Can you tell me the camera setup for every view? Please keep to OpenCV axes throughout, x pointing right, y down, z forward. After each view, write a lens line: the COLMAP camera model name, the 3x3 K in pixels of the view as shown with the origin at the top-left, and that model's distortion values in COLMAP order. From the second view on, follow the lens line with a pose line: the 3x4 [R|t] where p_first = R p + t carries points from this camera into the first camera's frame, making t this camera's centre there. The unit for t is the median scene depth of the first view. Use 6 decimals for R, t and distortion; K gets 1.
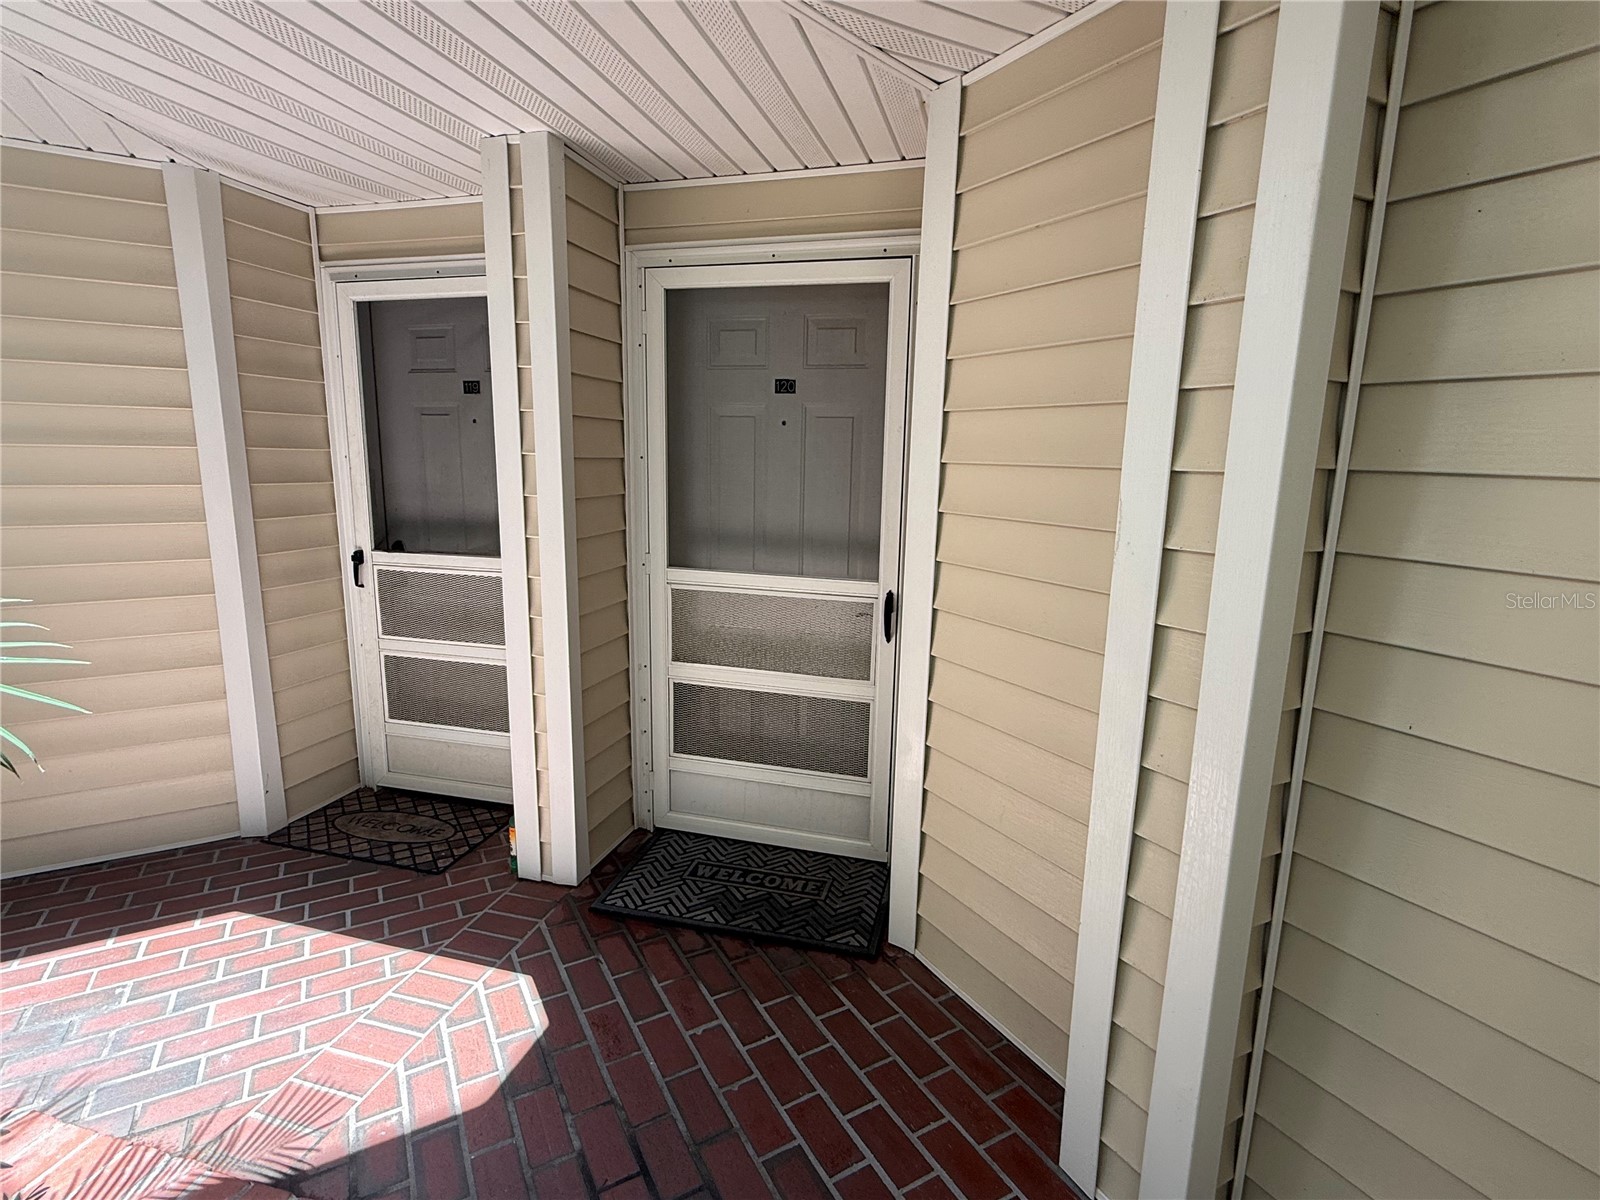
lens RADIAL K [[799.9, 0, 797.0], [0, 799.9, 599.6], [0, 0, 1]] dist [0.001711, -0.002453]
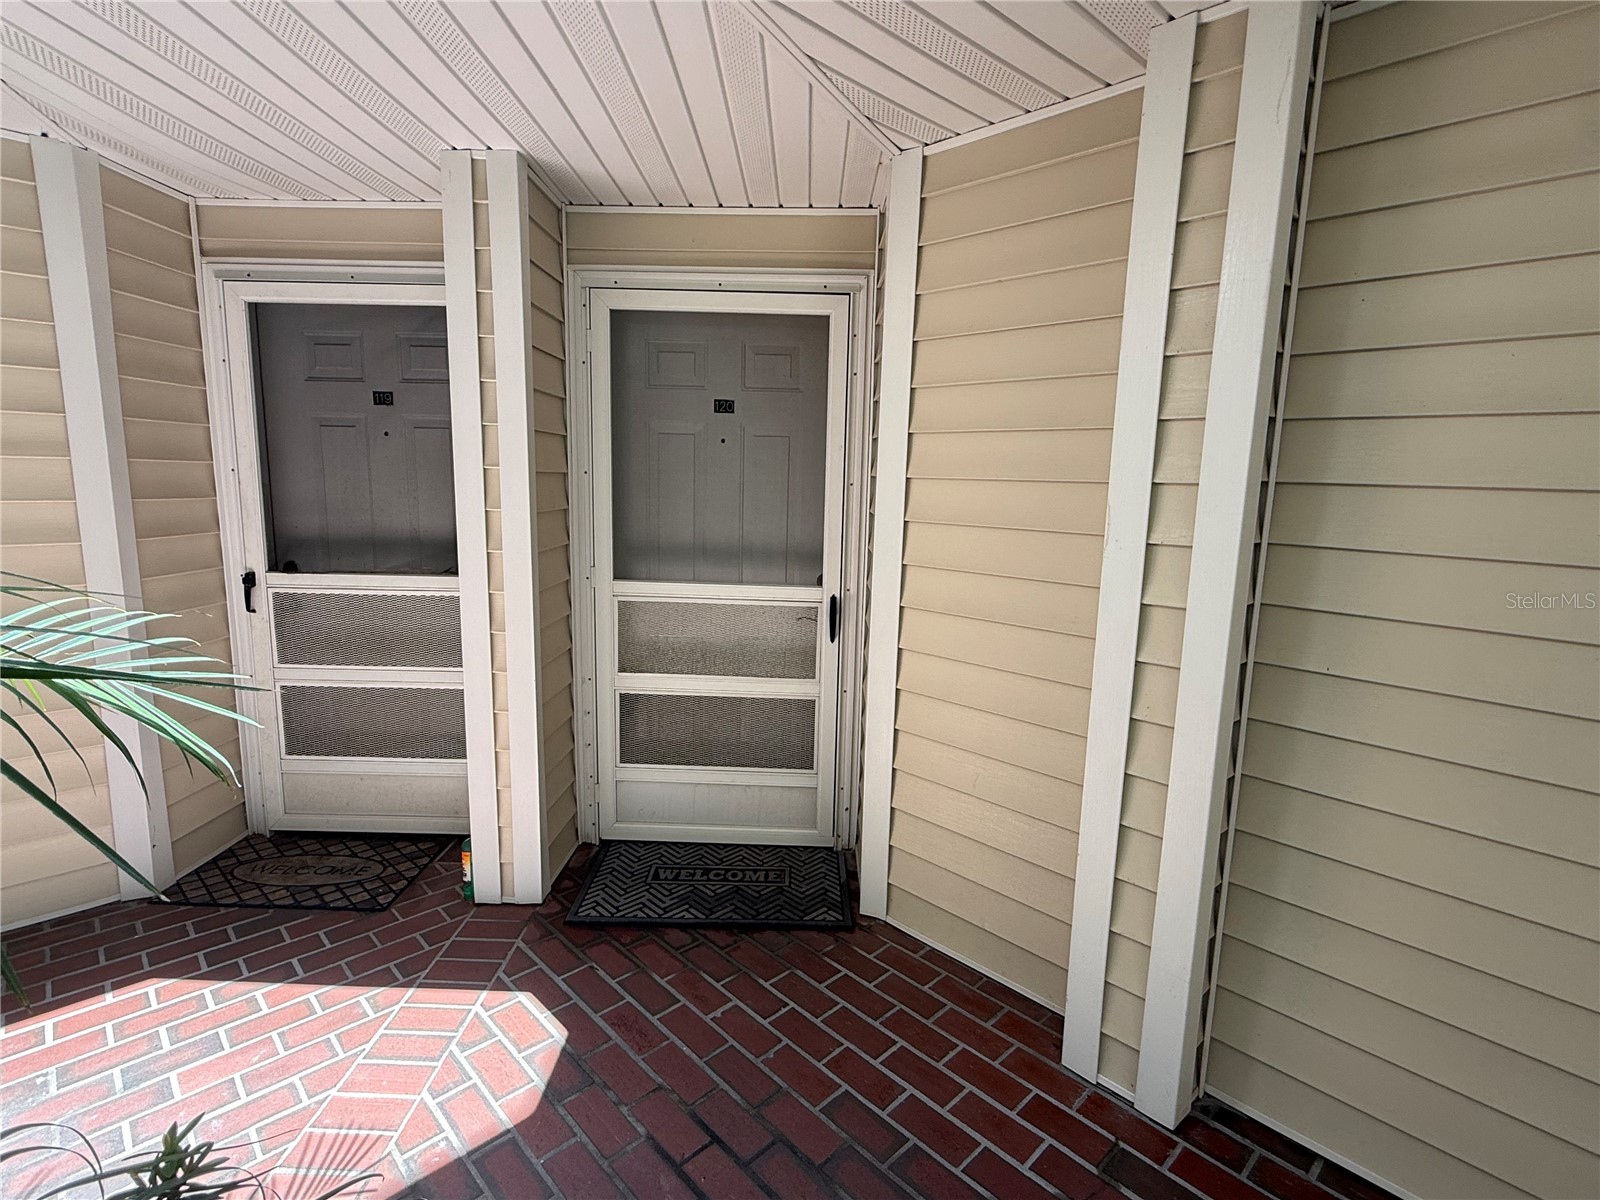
lens RADIAL K [[799.9, 0, 797.2], [0, 799.9, 601.4], [0, 0, 1]] dist [0.001711, -0.002453]
pose [[0.967625, -0.034376, 0.250040, -0.218697], [0.039801, 0.999069, -0.016671, 0.014897], [-0.249234, 0.026083, 0.968092, -0.049728]]
